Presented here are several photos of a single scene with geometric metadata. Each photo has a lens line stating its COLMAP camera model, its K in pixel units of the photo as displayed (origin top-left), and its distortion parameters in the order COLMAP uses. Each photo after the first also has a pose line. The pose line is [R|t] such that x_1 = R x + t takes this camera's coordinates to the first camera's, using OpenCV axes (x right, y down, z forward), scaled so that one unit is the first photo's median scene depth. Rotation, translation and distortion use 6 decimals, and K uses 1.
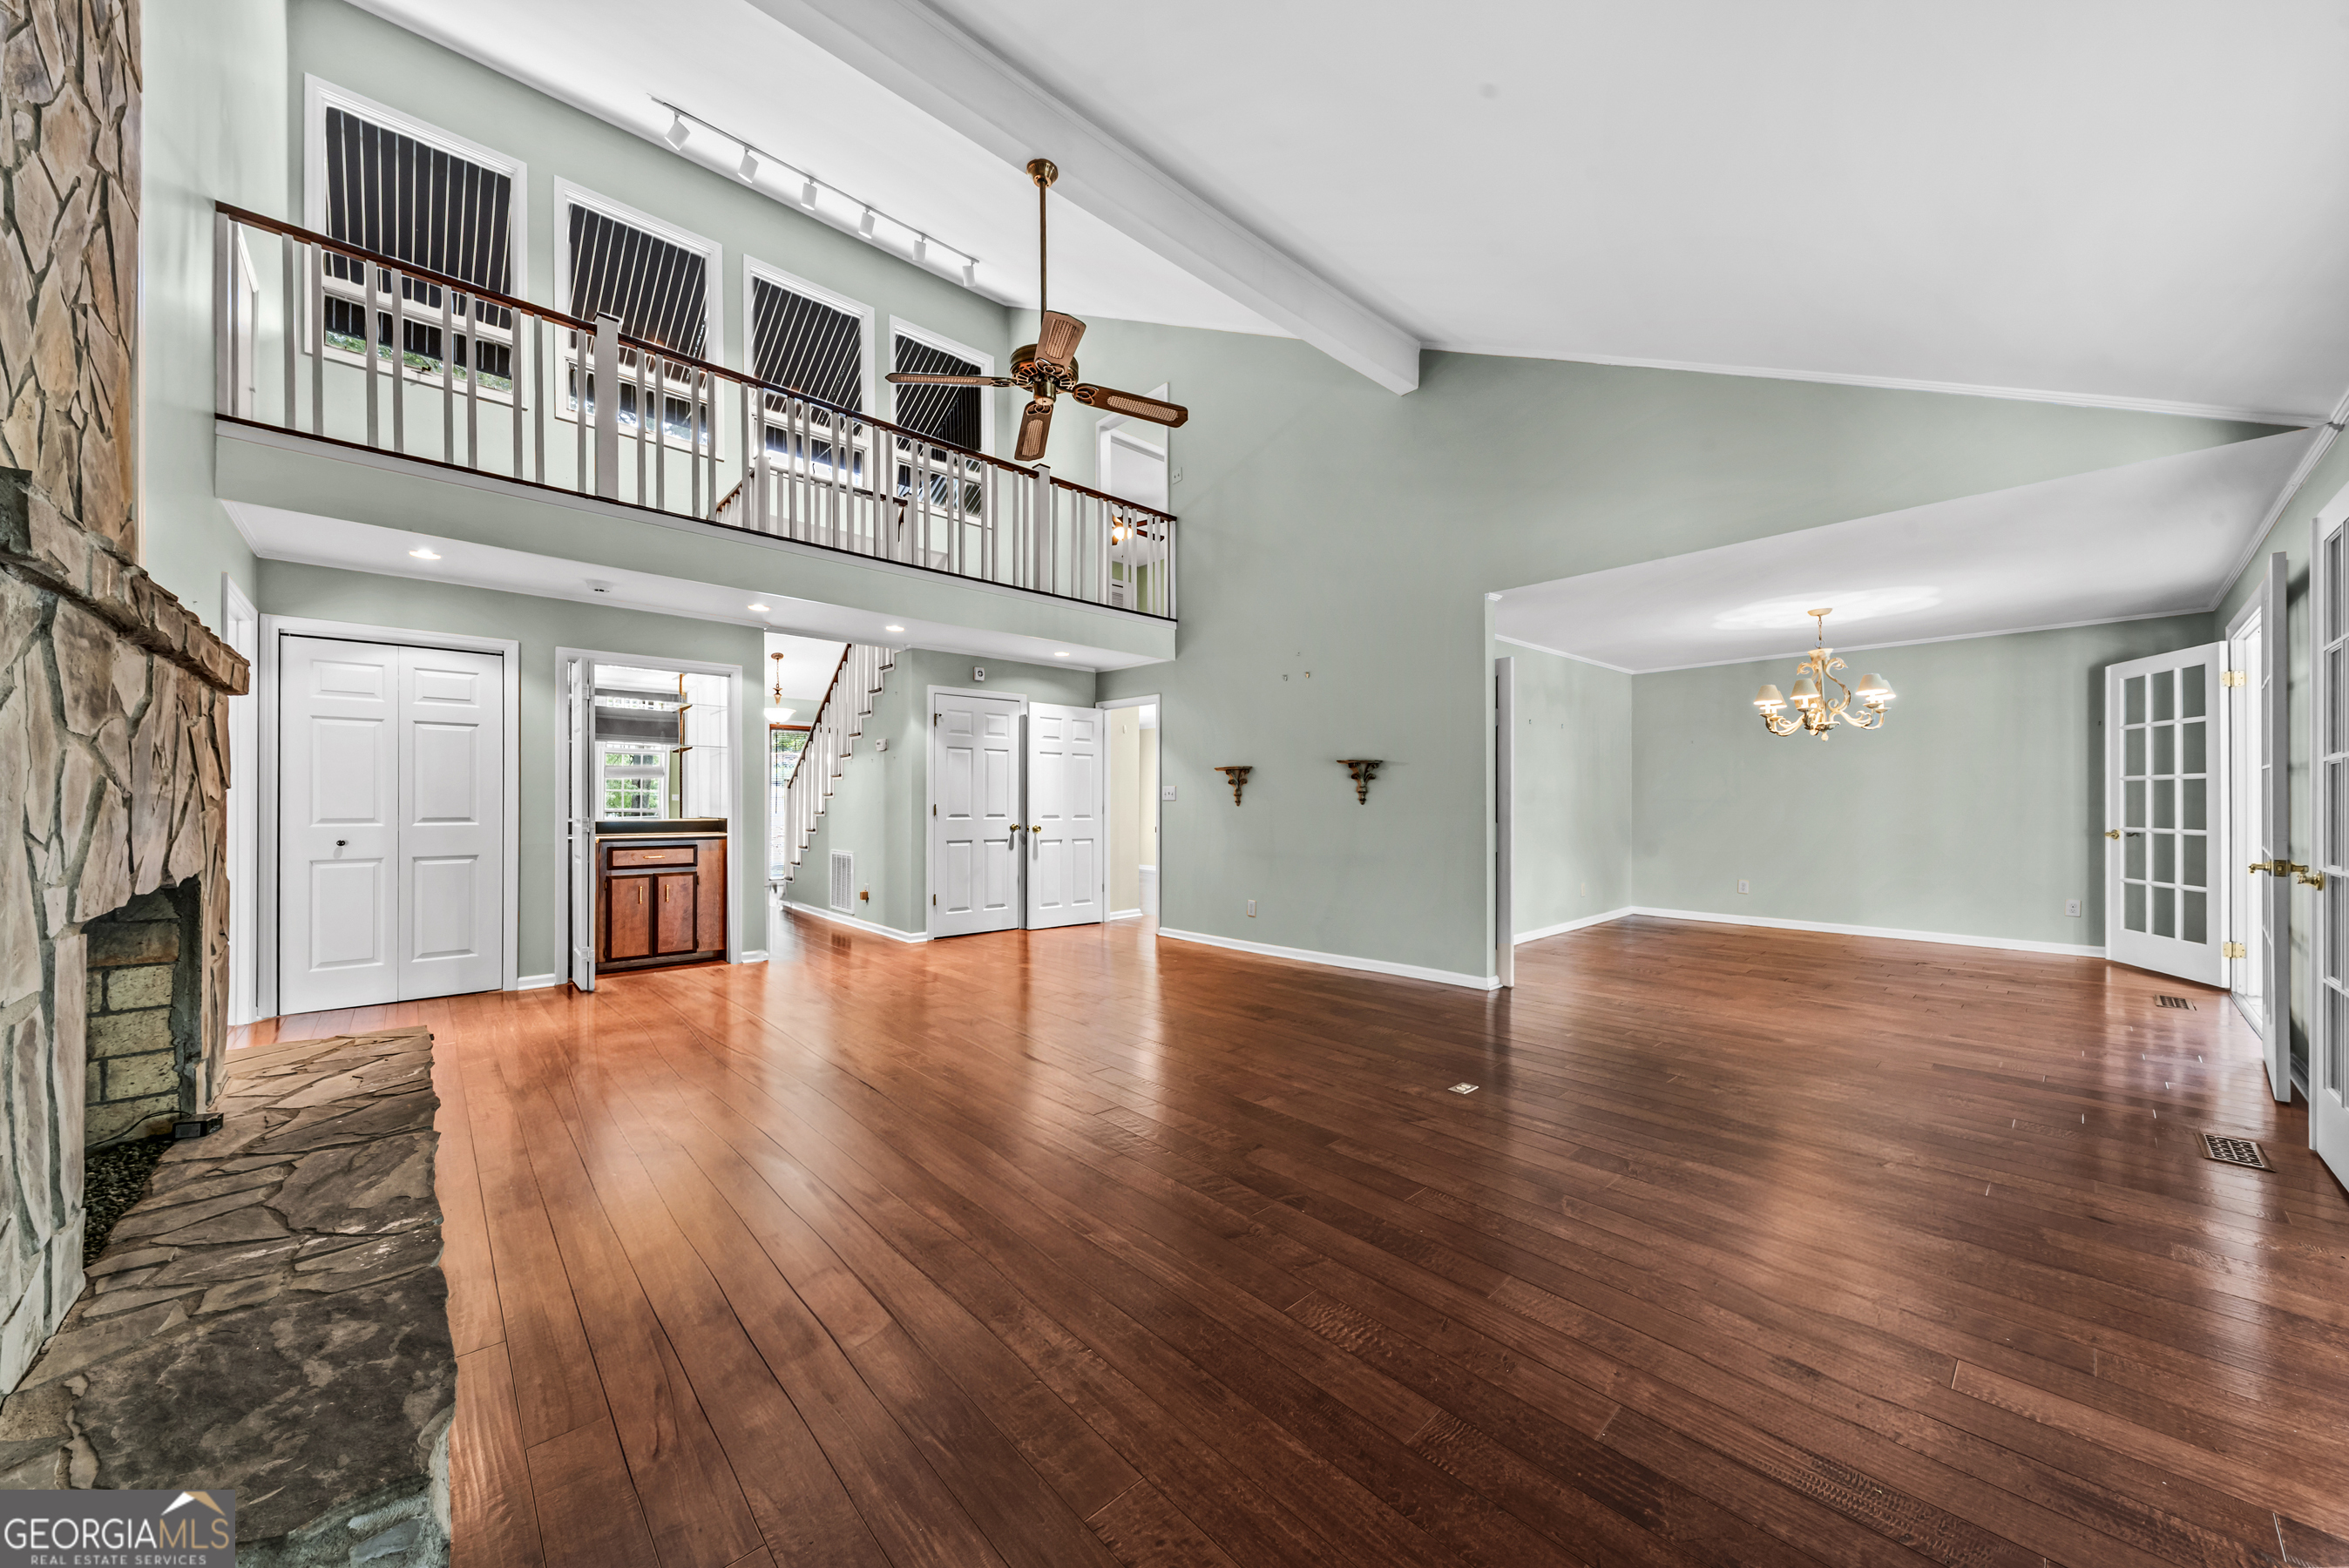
lens RADIAL K [[816.0, 0, 1255.1], [0, 816.0, 798.9], [0, 0, 1]] dist [0.006754, -0.003016]
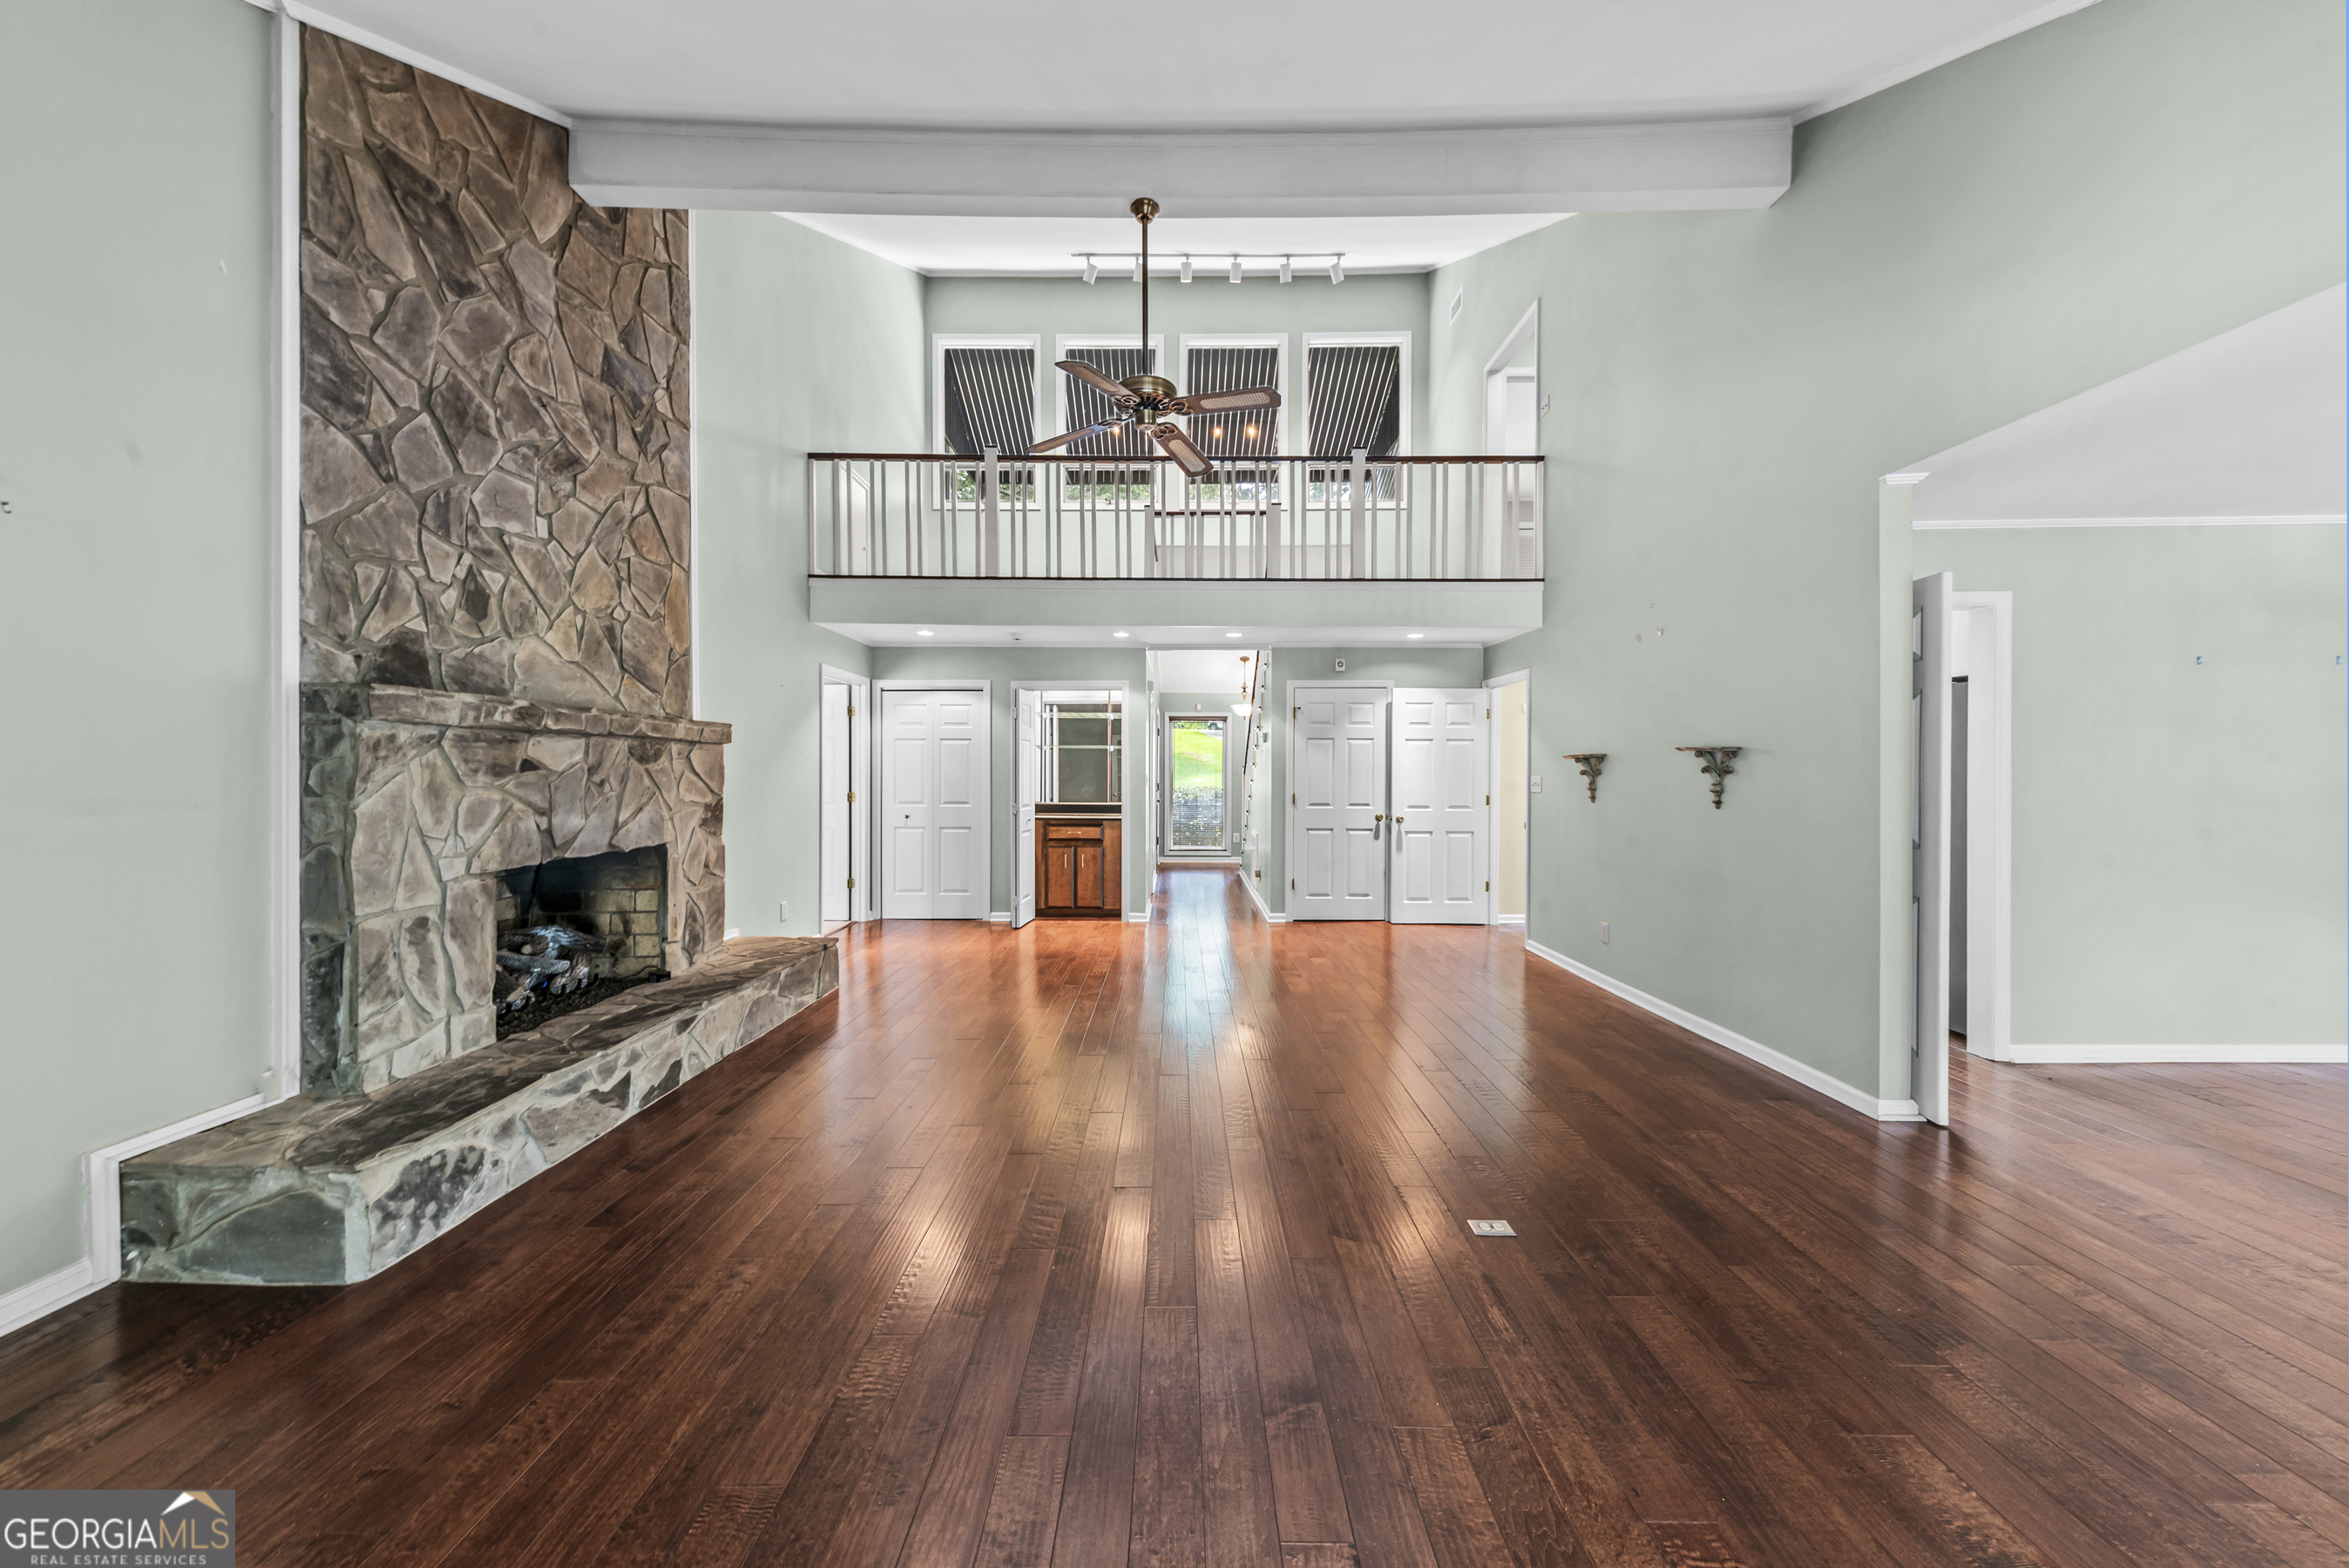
lens RADIAL K [[816.0, 0, 1137.2], [0, 816.0, 784.2], [0, 0, 1]] dist [0.006754, -0.003016]
pose [[0.711717, 0.007648, -0.702424, 0.224458], [0.000098, 0.999940, 0.010986, -0.018595], [0.702466, -0.007888, 0.711674, 0.114840]]
